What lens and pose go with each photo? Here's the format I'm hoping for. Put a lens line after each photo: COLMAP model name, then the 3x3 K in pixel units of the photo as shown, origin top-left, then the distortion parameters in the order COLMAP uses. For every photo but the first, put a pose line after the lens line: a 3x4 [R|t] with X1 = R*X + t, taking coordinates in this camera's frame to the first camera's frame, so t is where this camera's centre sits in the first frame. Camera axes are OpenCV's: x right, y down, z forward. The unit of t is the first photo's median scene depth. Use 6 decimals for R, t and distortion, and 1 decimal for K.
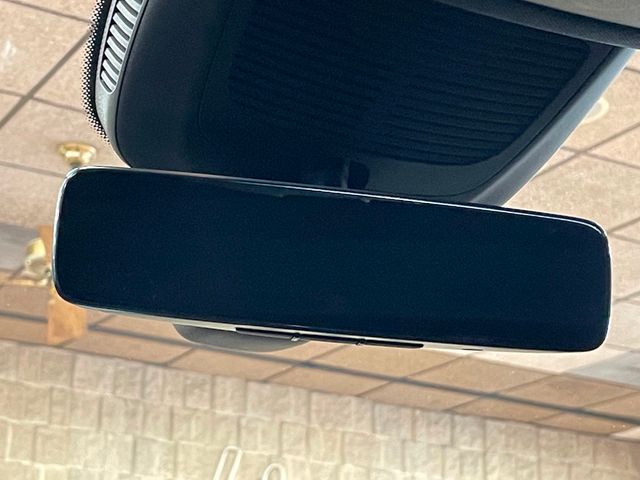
lens RADIAL K [[1524.1, 0, 320.1], [0, 1524.1, 239.8], [0, 0, 1]] dist [0.085266, 0.000000]
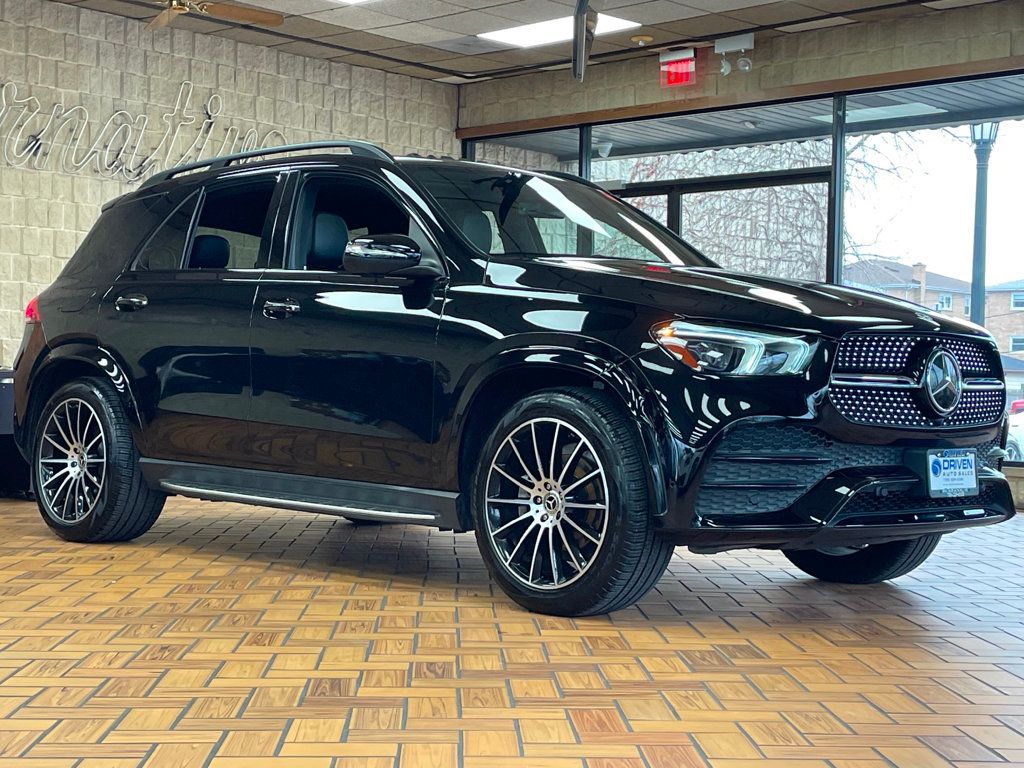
lens RADIAL K [[1676.5, 0, 511.9], [0, 1676.5, 382.6], [0, 0, 1]] dist [0.142441, 0.000000]
pose [[0.950170, -0.001916, 0.311727, -0.257806], [-0.108469, 0.935461, 0.336373, -0.161148], [-0.292253, -0.353424, 0.888639, -0.570857]]
